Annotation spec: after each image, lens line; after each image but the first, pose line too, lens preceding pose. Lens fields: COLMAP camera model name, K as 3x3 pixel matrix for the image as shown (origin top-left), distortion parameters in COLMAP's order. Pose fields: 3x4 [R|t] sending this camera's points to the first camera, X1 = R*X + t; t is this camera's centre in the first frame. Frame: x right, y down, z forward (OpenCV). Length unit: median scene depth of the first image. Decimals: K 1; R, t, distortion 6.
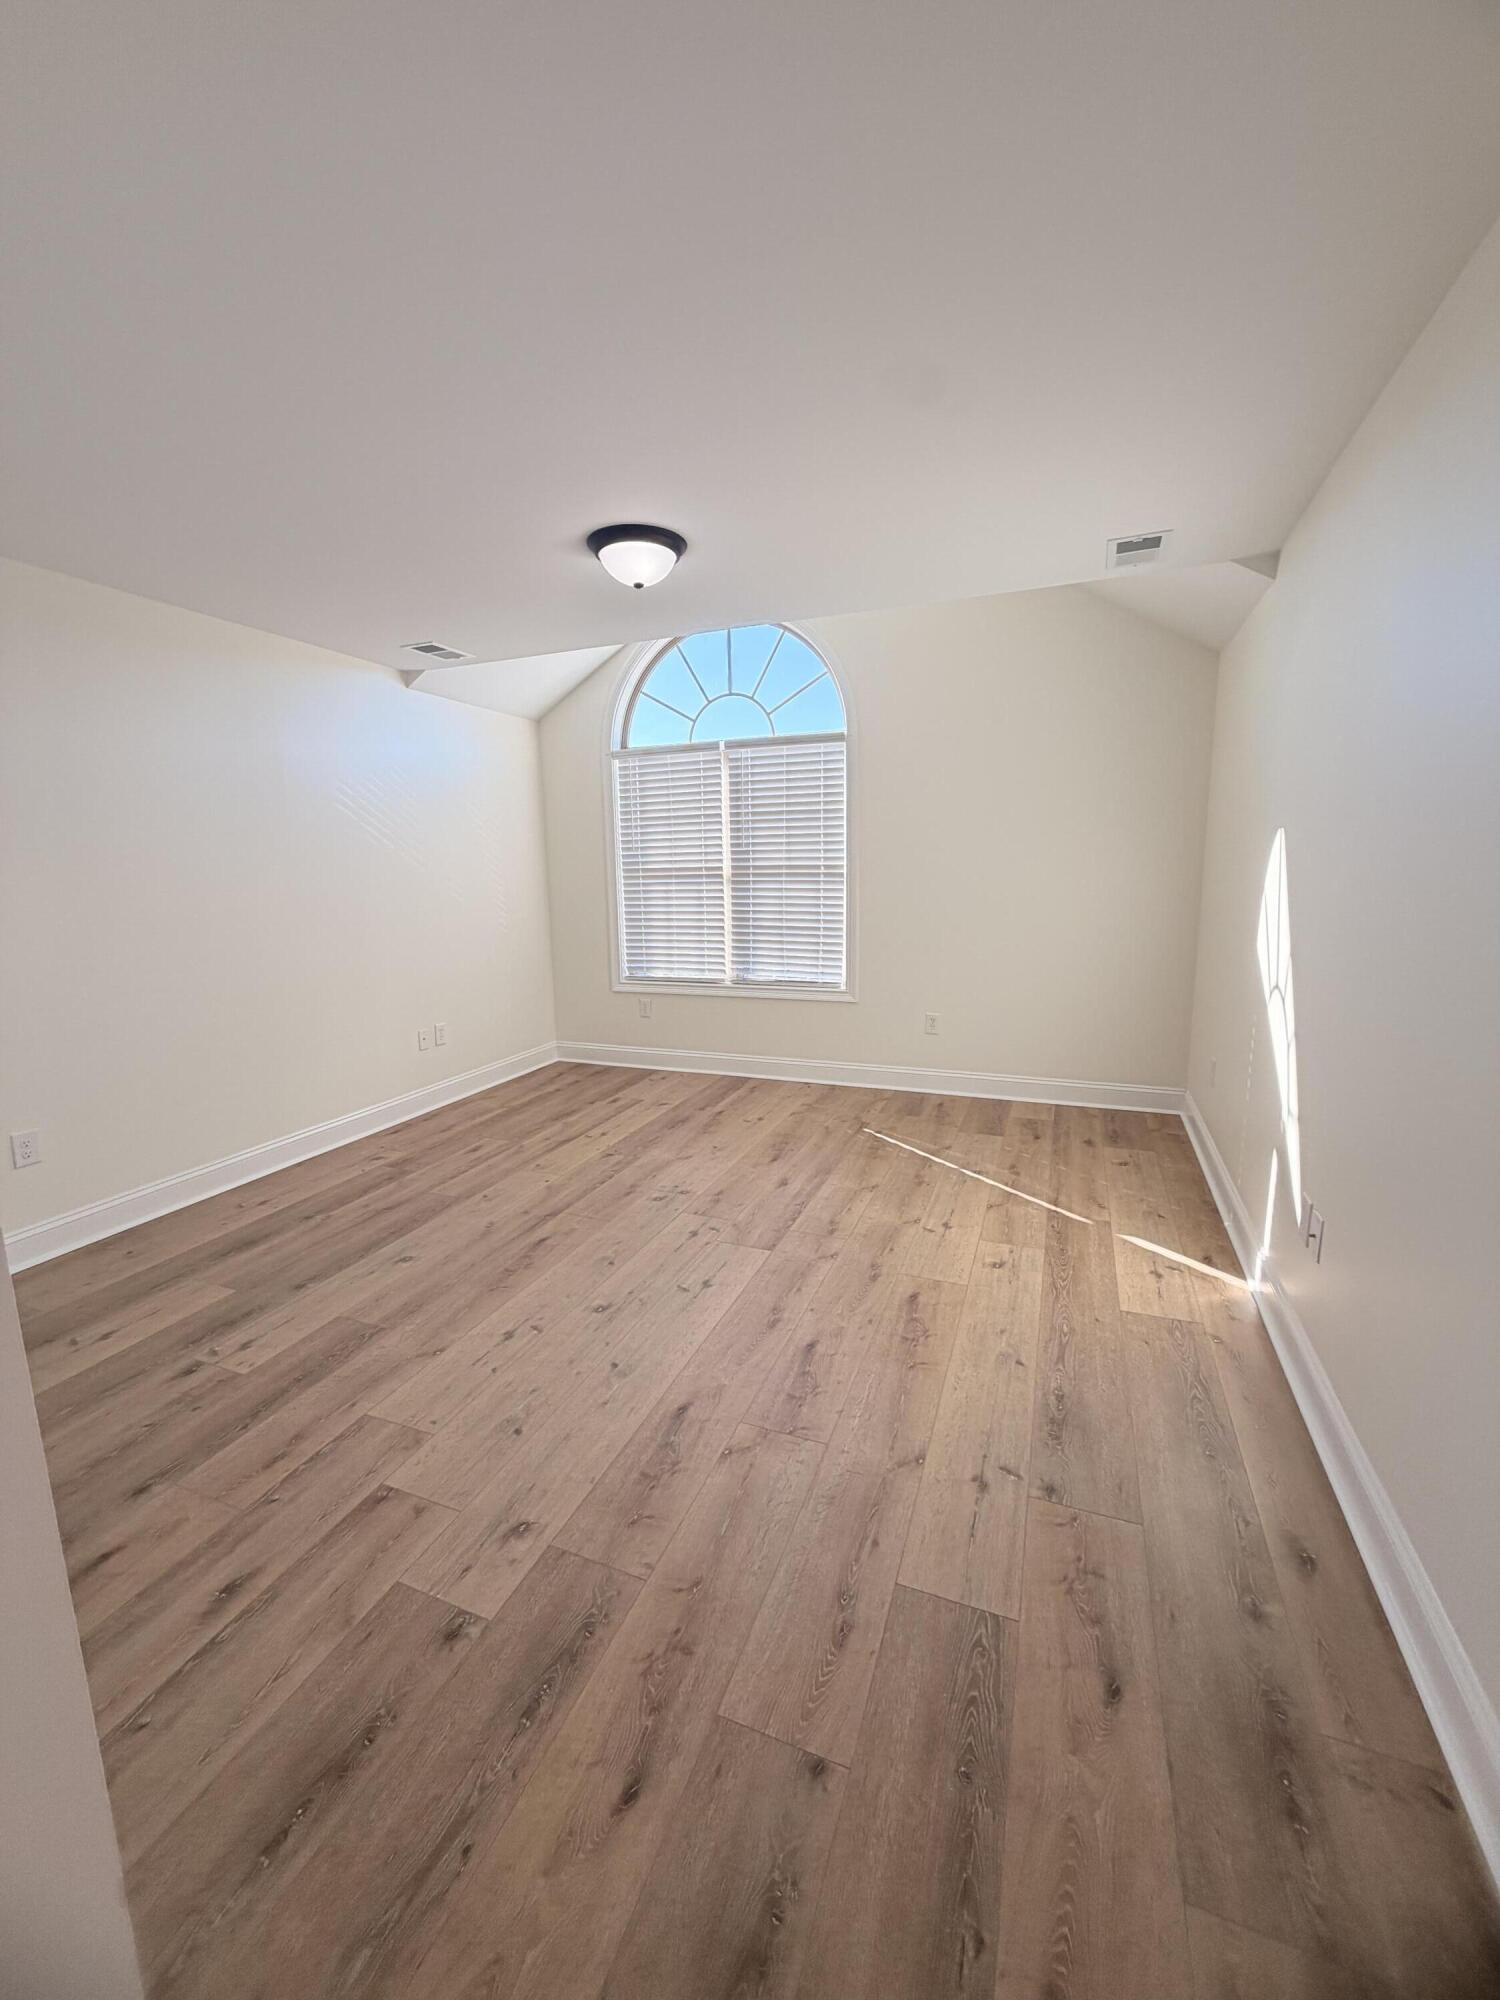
lens RADIAL K [[792.1, 0, 755.3], [0, 792.1, 990.1], [0, 0, 1]] dist [0.001024, 0.000377]
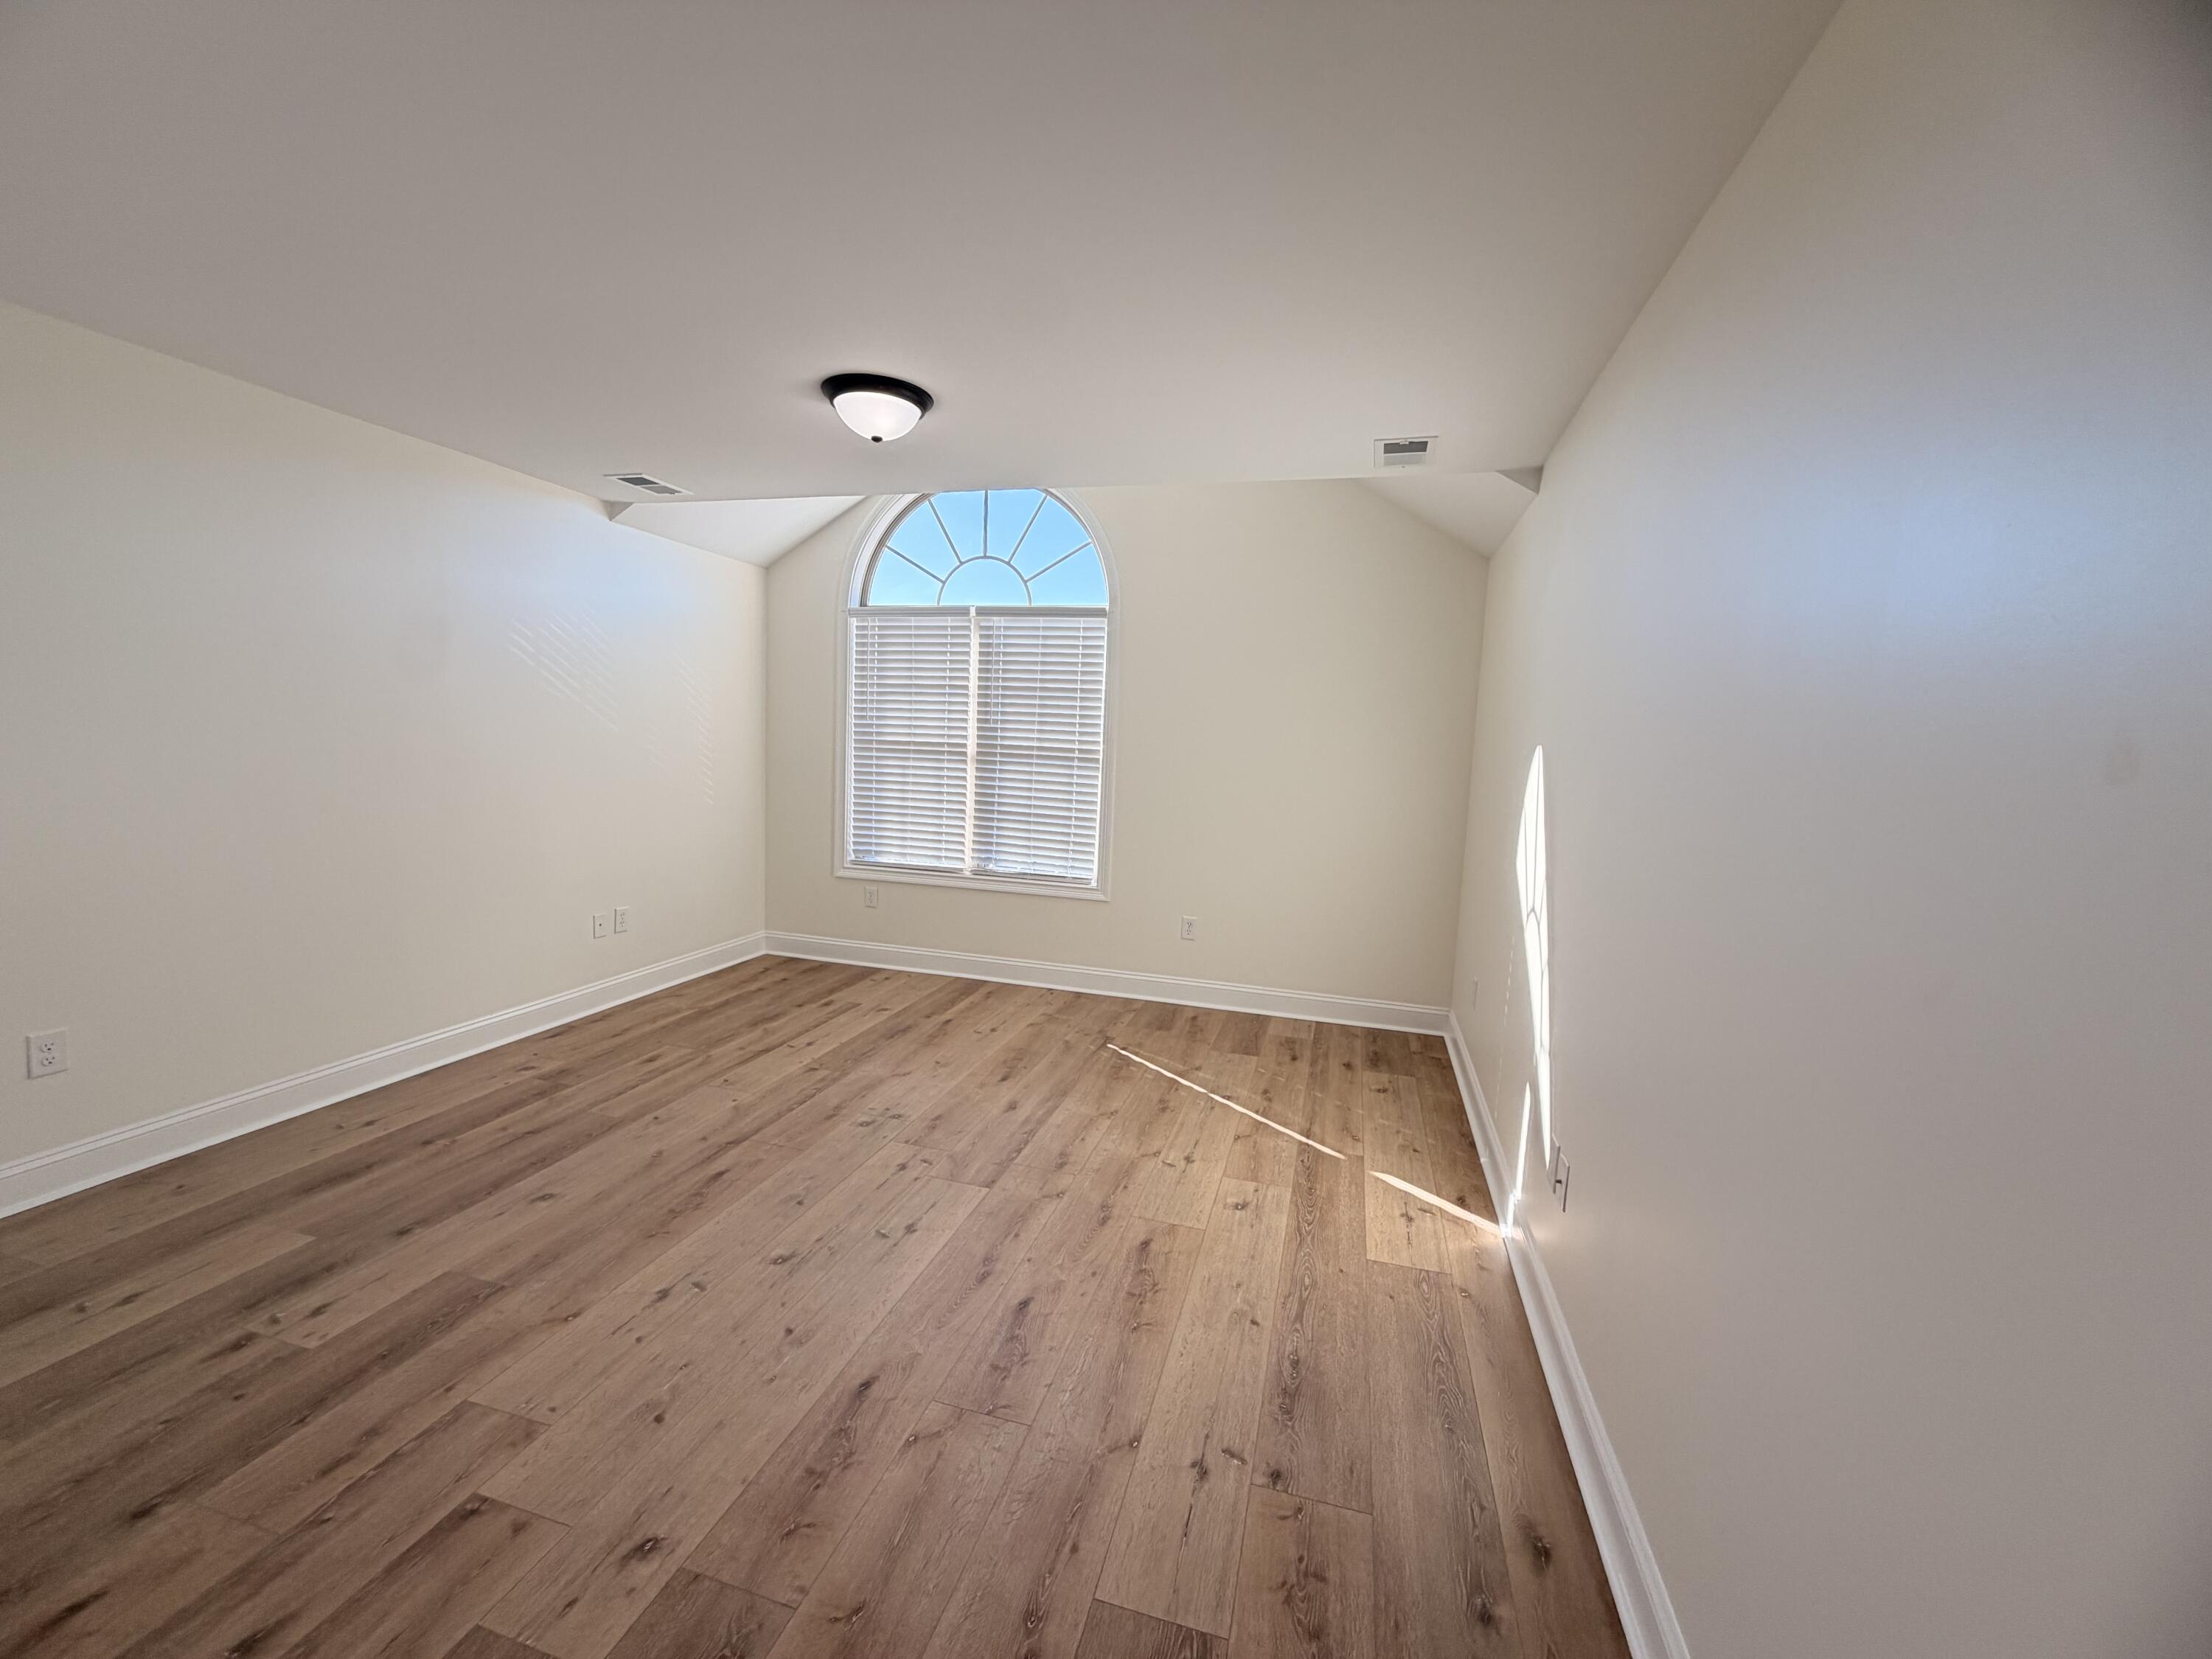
lens RADIAL K [[876.0, 0, 1107.7], [0, 876.0, 823.4], [0, 0, 1]] dist [0.001024, 0.000377]
pose [[0.993024, 0.048645, 0.107409, 0.026204], [-0.042201, 0.997216, -0.061474, -0.019697], [-0.110101, 0.056512, 0.992313, 0.000572]]
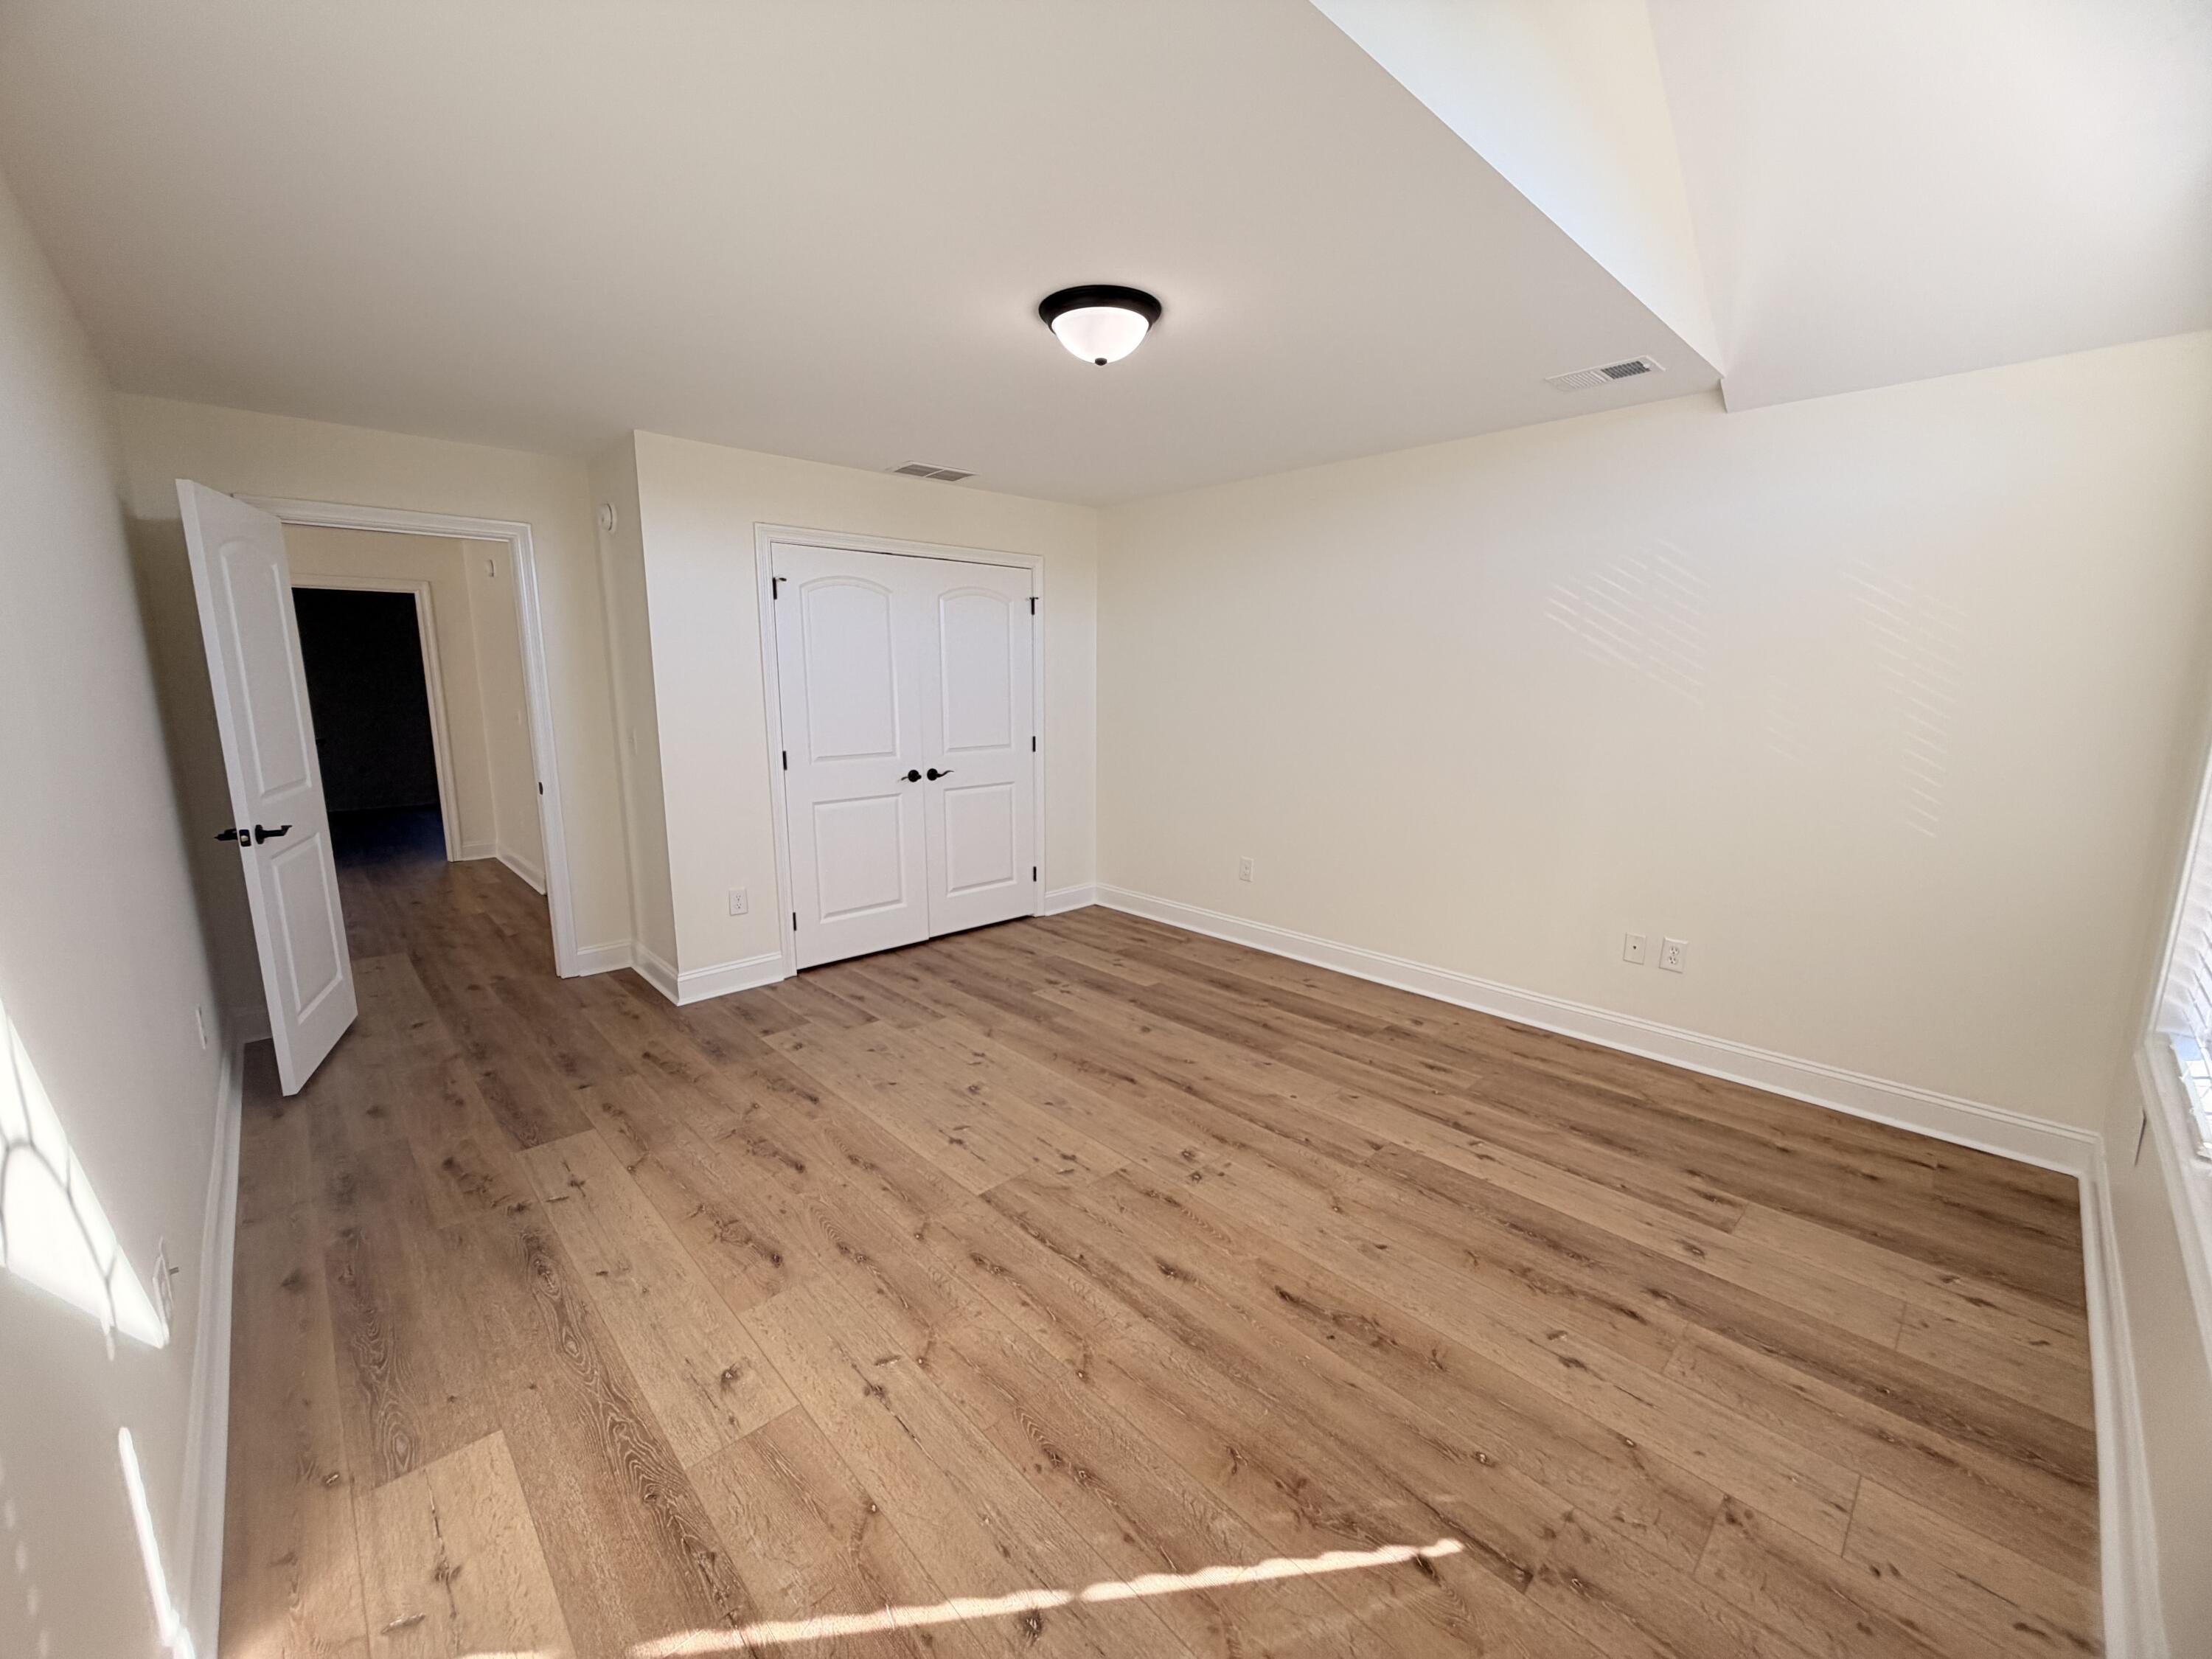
lens RADIAL K [[876.0, 0, 1100.6], [0, 876.0, 831.4], [0, 0, 1]] dist [0.001024, 0.000377]
pose [[-0.422448, 0.175619, -0.889211, 0.689739], [-0.137187, 0.957358, 0.254253, -0.261985], [0.895945, 0.229397, -0.380341, 1.370082]]
